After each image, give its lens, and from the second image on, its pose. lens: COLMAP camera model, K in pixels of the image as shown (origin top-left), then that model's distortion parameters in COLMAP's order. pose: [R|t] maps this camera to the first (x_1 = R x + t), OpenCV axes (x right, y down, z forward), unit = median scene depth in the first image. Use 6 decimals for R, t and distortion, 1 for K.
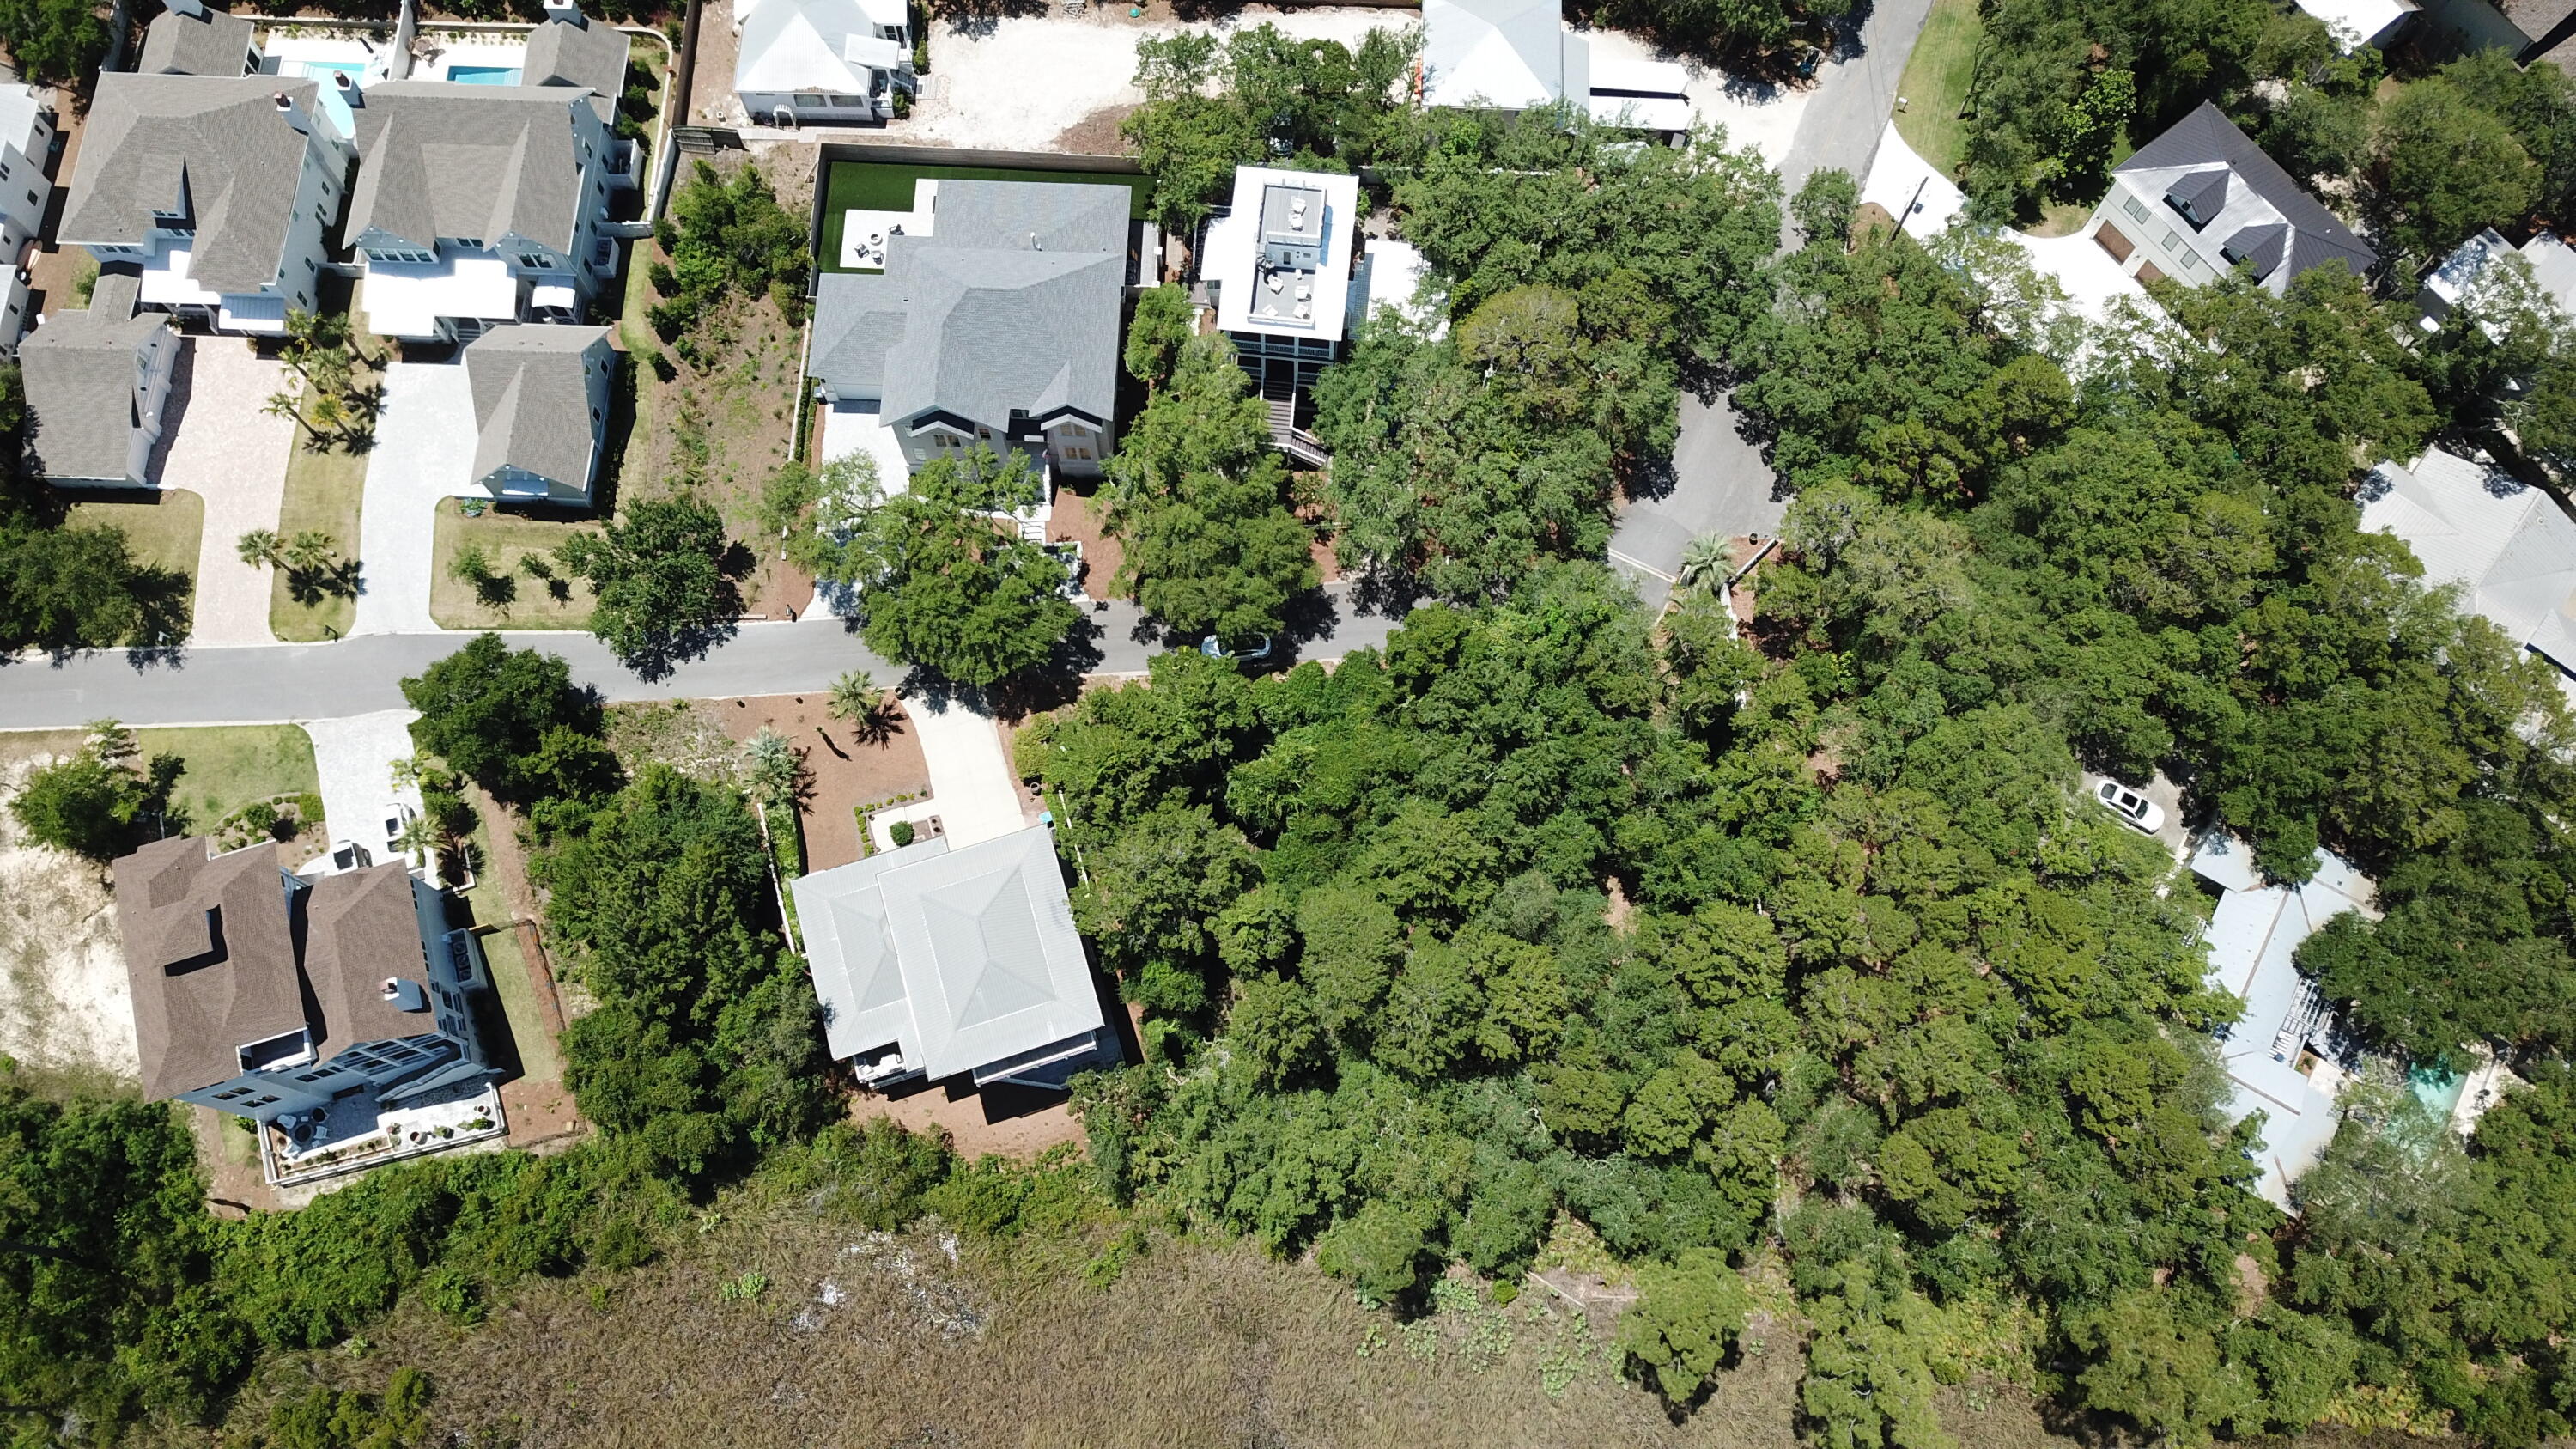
lens RADIAL K [[1973.6, 0, 1277.1], [0, 1973.6, 735.4], [0, 0, 1]] dist [-0.005850, 0.015562]
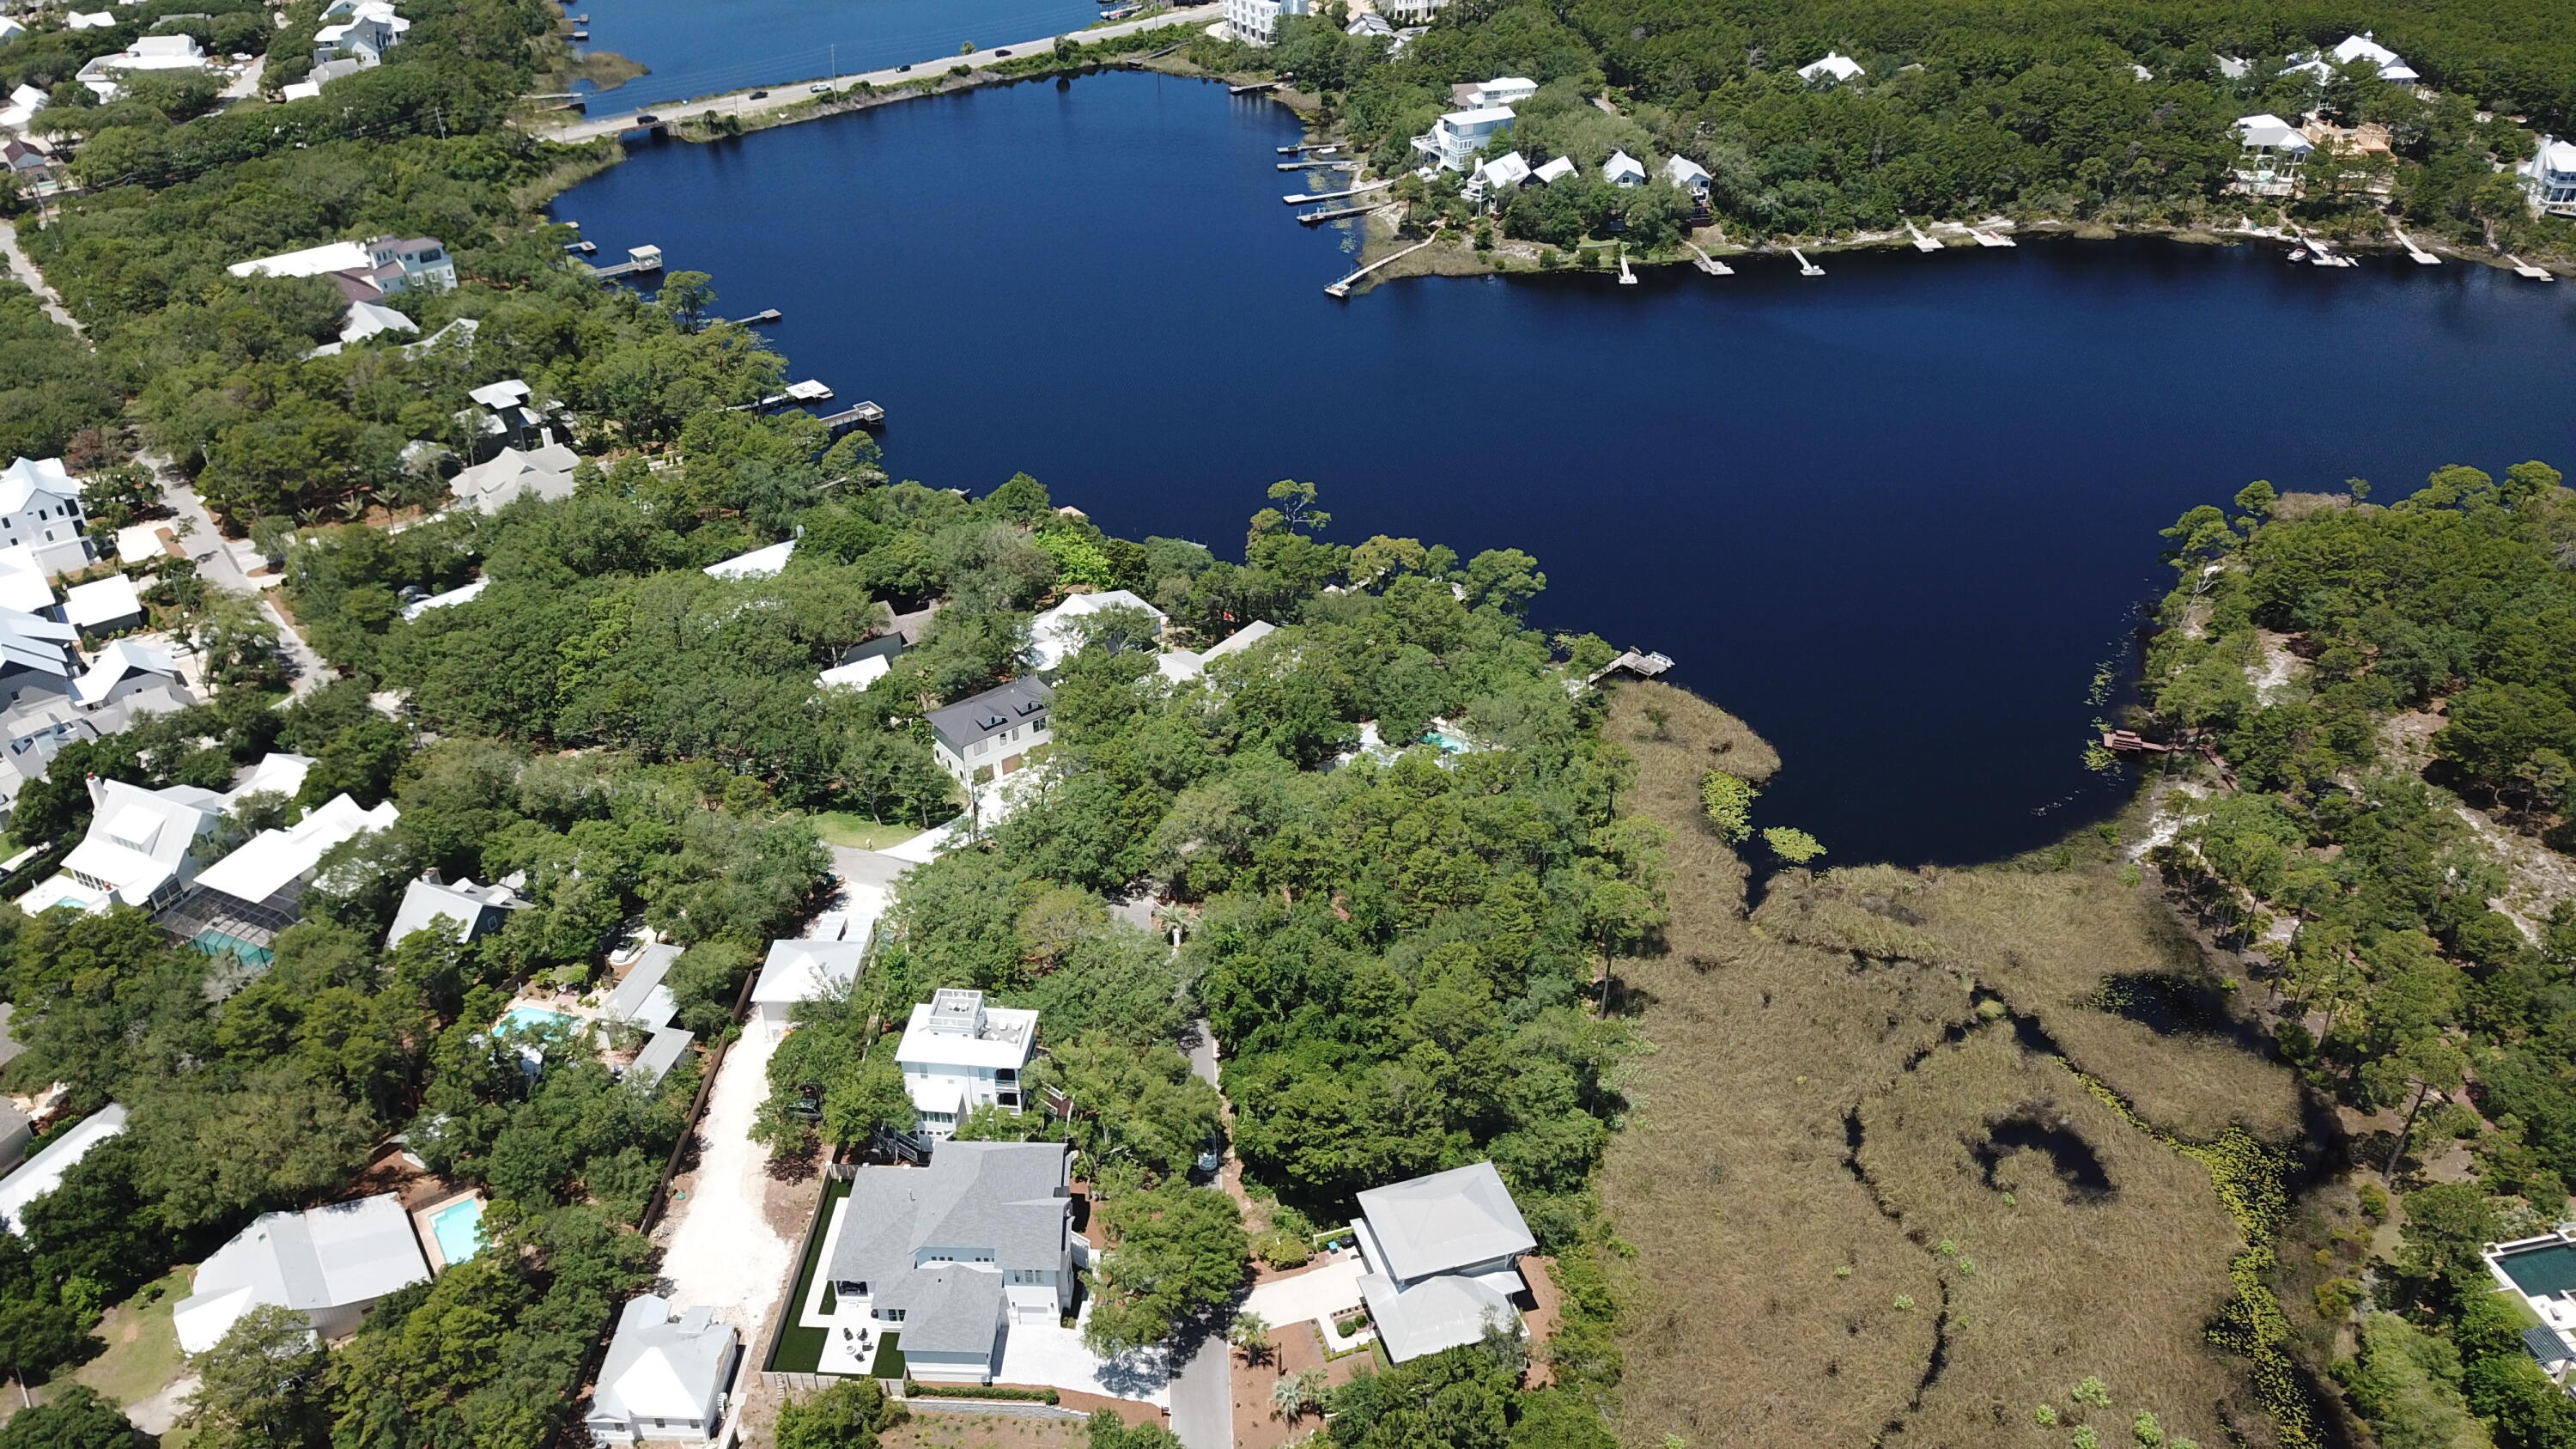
lens RADIAL K [[1979.5, 0, 1278.3], [0, 1979.5, 747.1], [0, 0, 1]] dist [0.005241, -0.004160]
pose [[-0.000862, -0.554658, 0.832078, -1.120995], [0.952915, 0.251860, 0.168876, -0.332371], [-0.303235, 0.793045, 0.528325, -0.028551]]
